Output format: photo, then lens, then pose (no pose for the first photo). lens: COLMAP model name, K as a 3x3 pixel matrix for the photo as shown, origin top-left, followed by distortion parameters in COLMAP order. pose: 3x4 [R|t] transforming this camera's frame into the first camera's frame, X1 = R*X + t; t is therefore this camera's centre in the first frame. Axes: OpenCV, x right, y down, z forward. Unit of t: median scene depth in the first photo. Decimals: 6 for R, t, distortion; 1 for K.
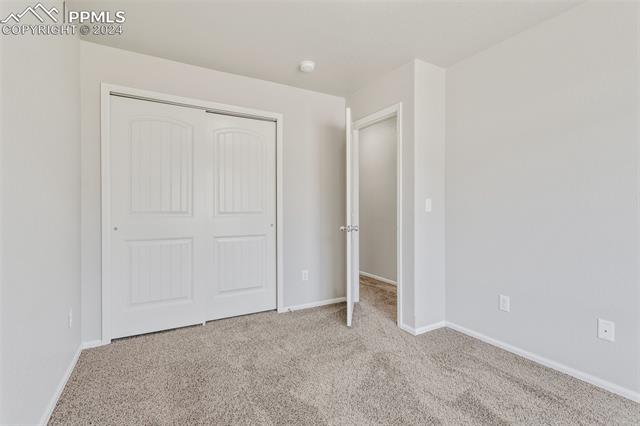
lens RADIAL K [[305.5, 0, 324.2], [0, 305.5, 210.9], [0, 0, 1]] dist [0.001975, 0.000298]
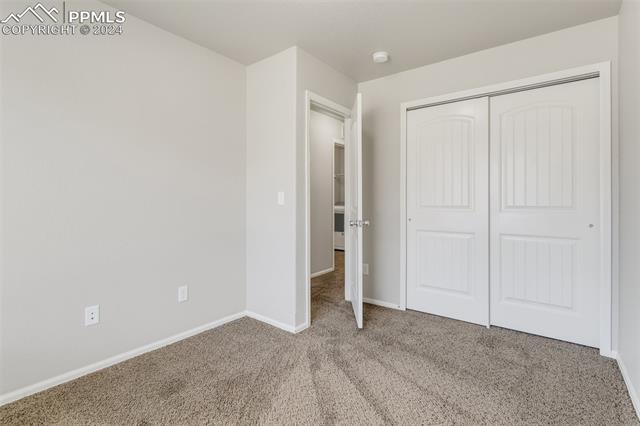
lens RADIAL K [[316.4, 0, 318.4], [0, 316.4, 205.4], [0, 0, 1]] dist [0.000779, 0.000132]
pose [[0.378784, -0.002283, -0.925482, 0.313454], [0.001871, 0.999997, -0.001701, 0.001431], [0.925483, -0.001087, 0.378787, 0.173484]]
